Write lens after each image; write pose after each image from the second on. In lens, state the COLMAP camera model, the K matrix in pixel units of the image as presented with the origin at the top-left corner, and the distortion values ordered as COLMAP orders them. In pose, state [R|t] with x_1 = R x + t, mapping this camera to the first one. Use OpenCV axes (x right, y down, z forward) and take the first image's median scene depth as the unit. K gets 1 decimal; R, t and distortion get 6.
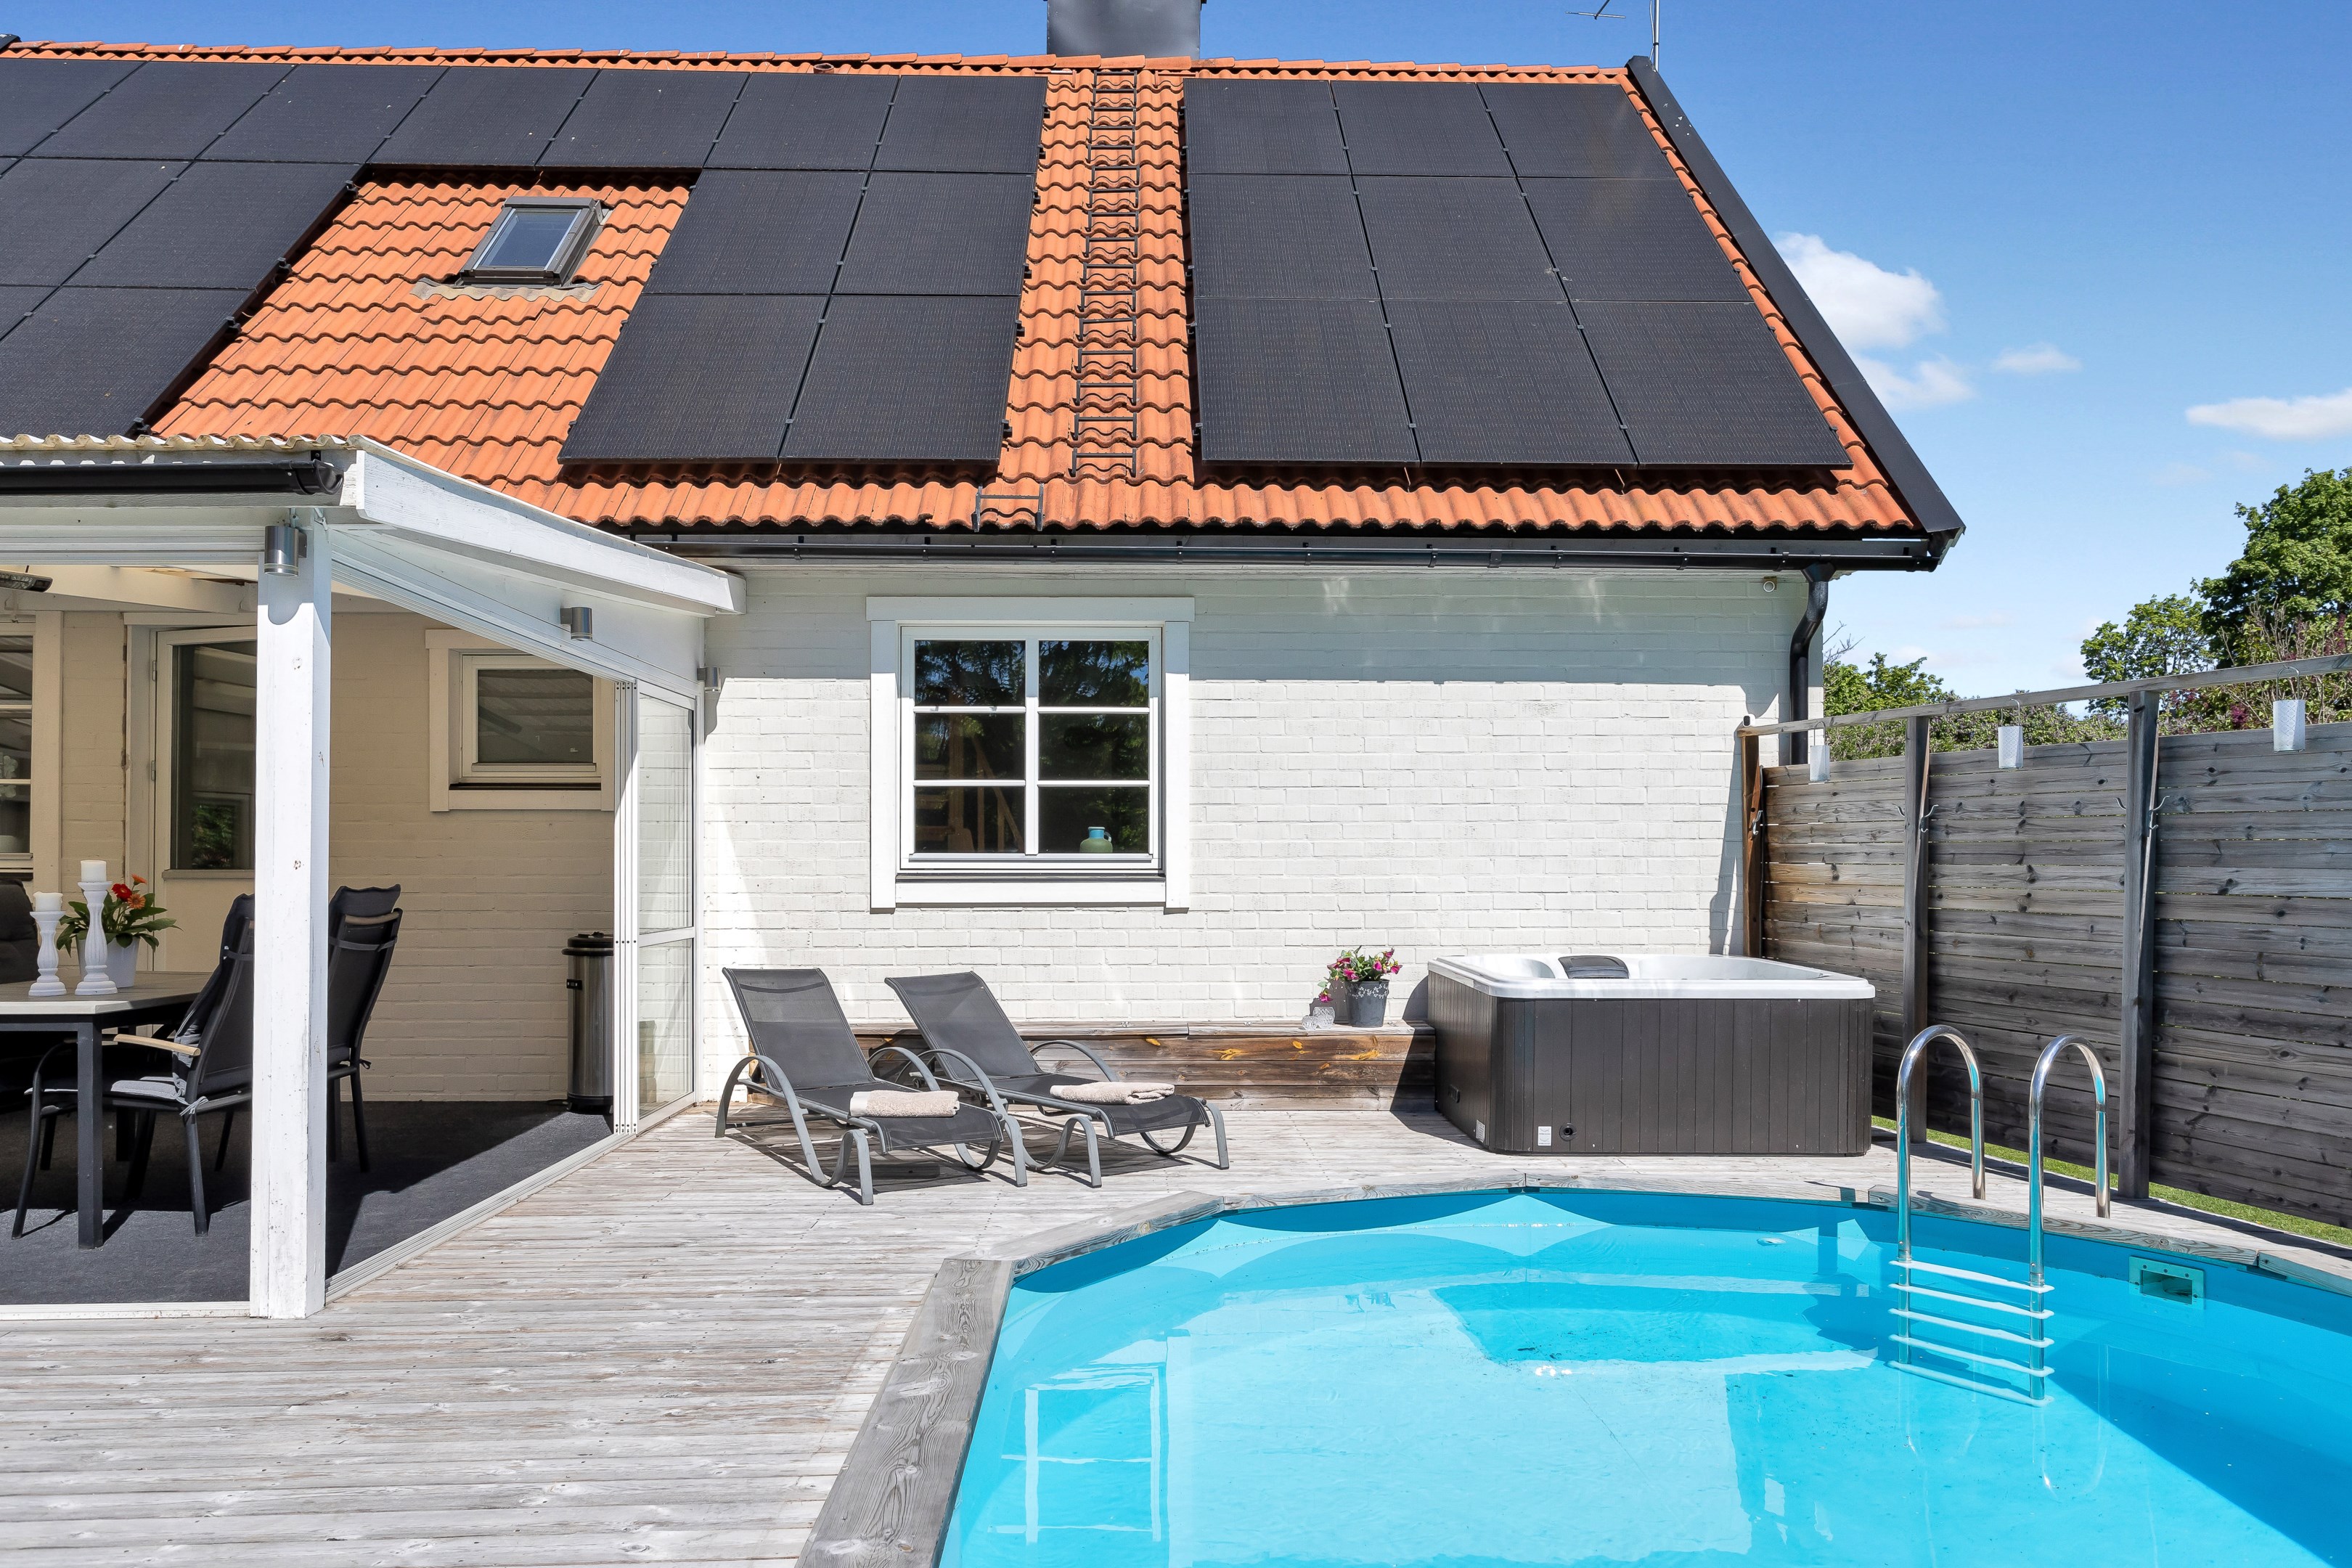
lens RADIAL K [[1631.1, 0, 1182.1], [0, 1631.1, 843.2], [0, 0, 1]] dist [-0.003304, 0.004202]
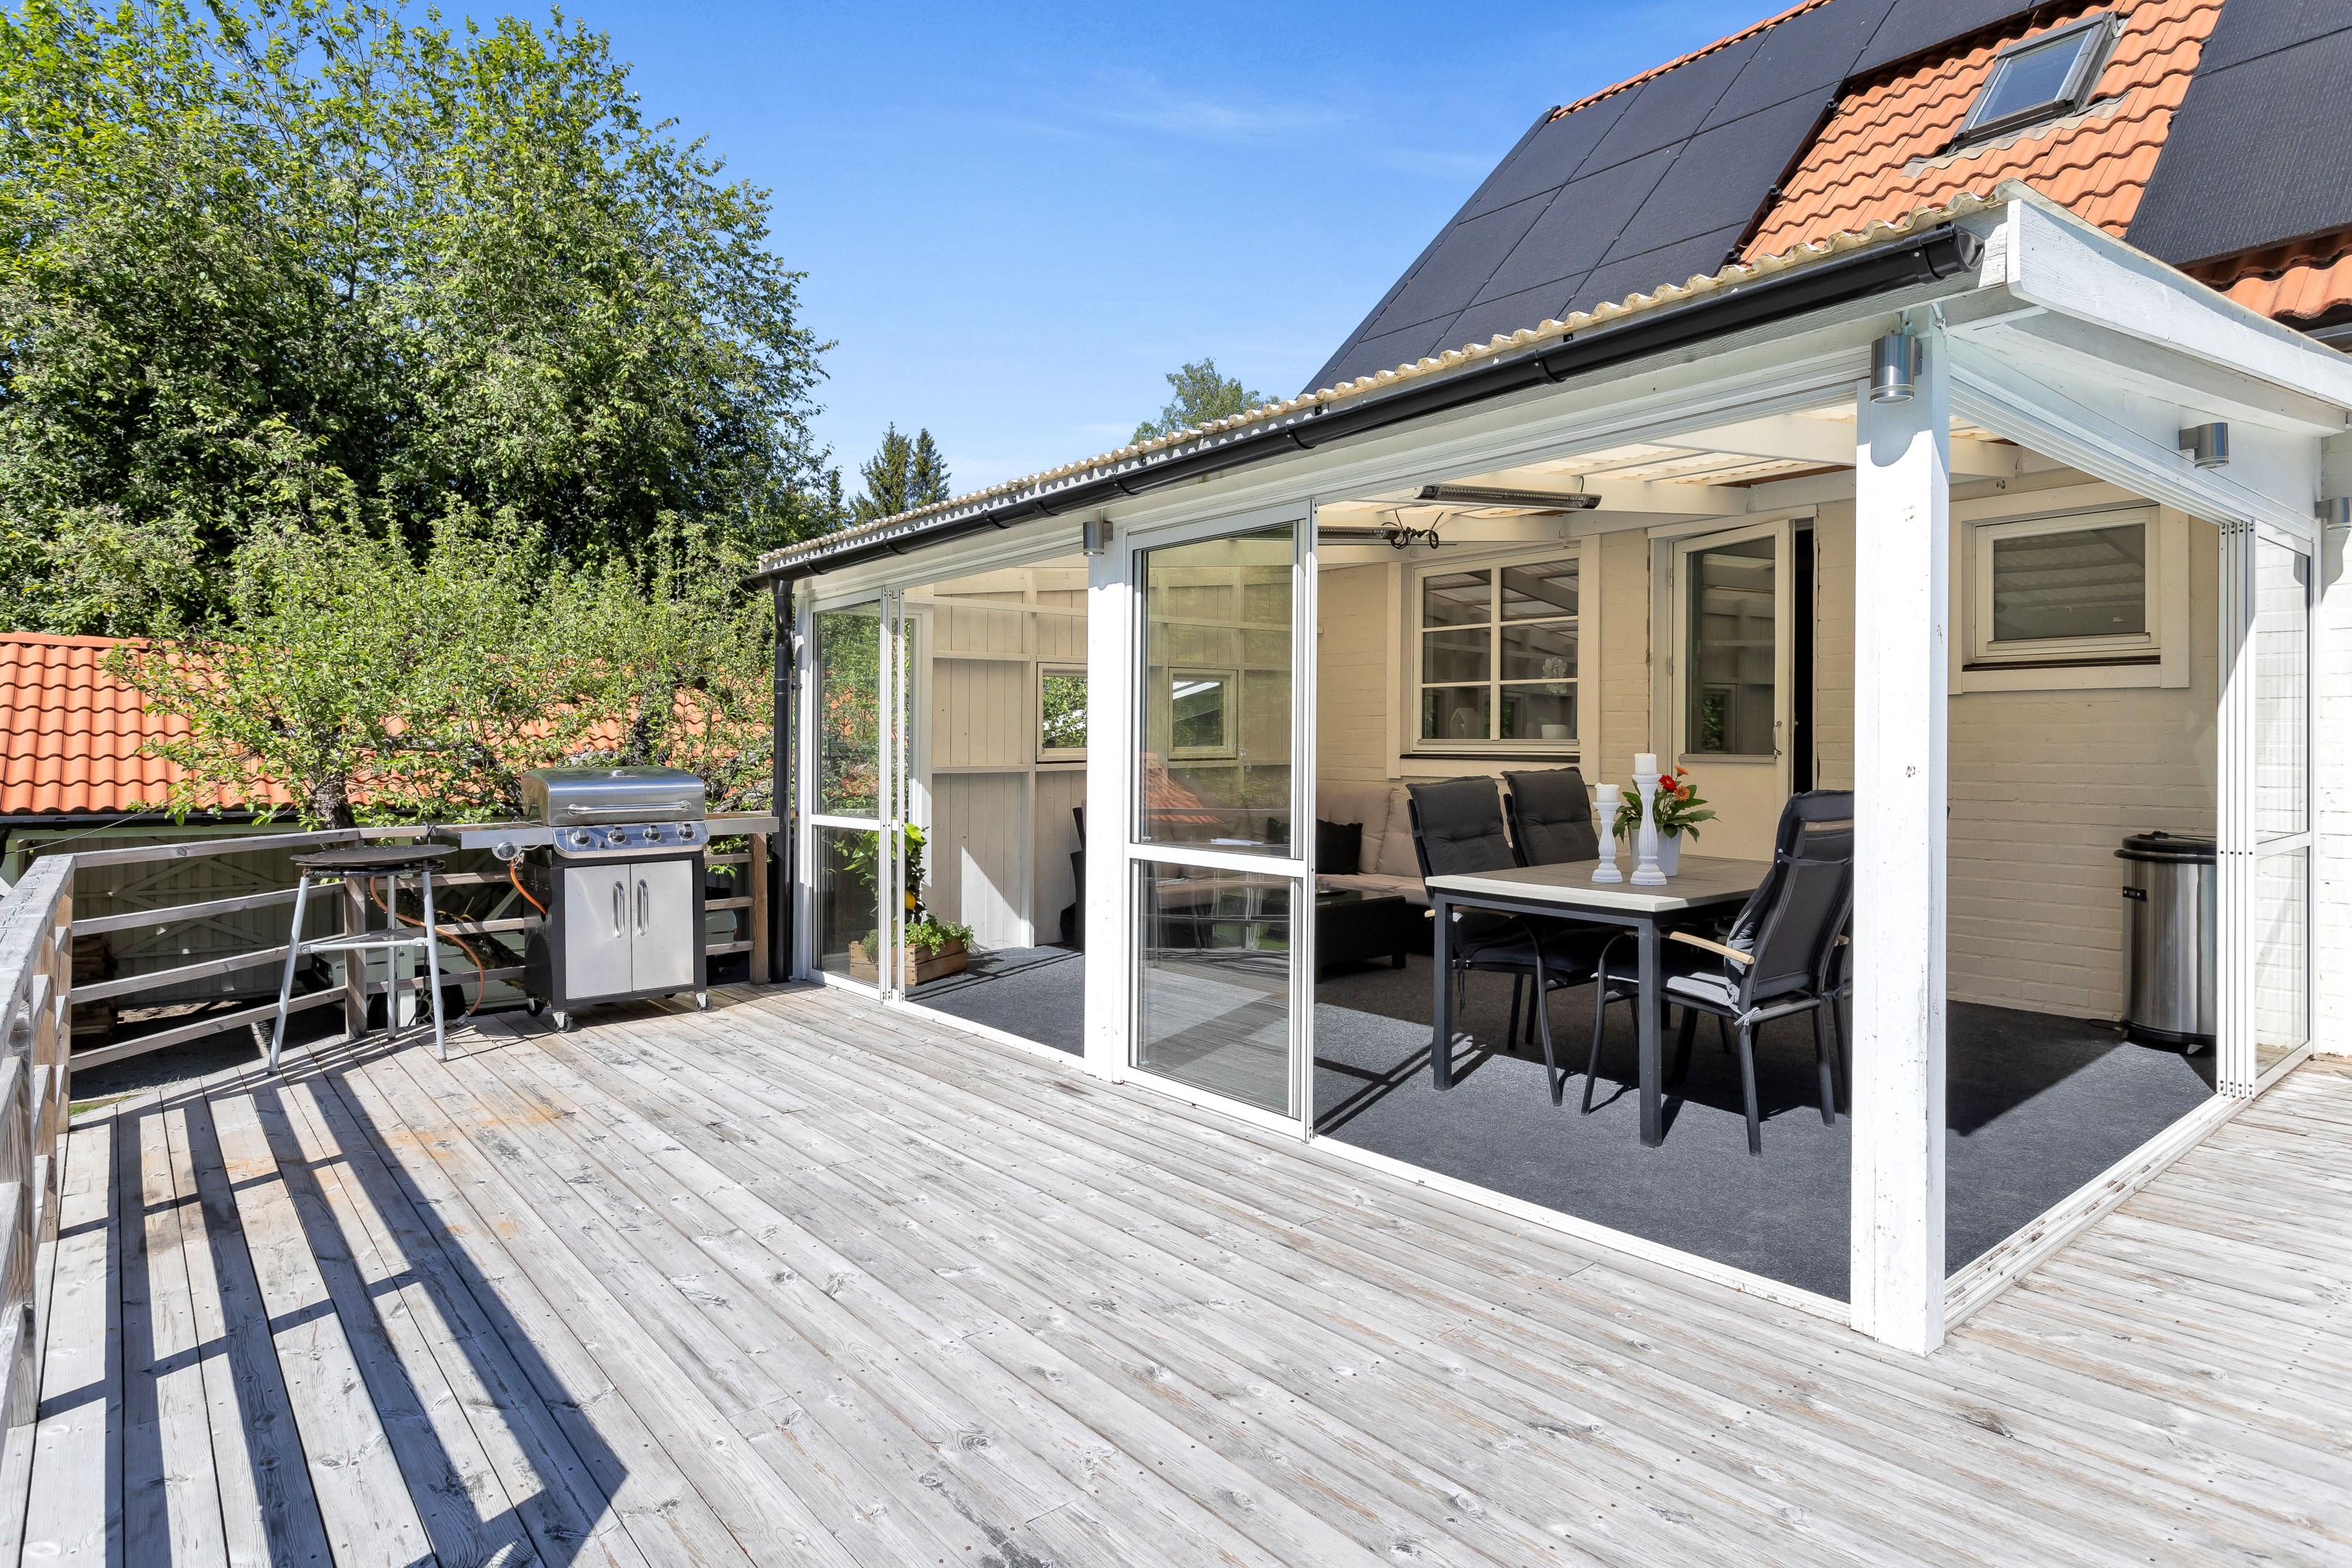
lens RADIAL K [[1281.0, 0, 1174.1], [0, 1281.0, 765.1], [0, 0, 1]] dist [0.007011, 0.001260]
pose [[0.617545, 0.014664, -0.786399, -0.204270], [0.013873, 0.999468, 0.029531, -0.009707], [0.786413, -0.029146, 0.617013, 0.253370]]
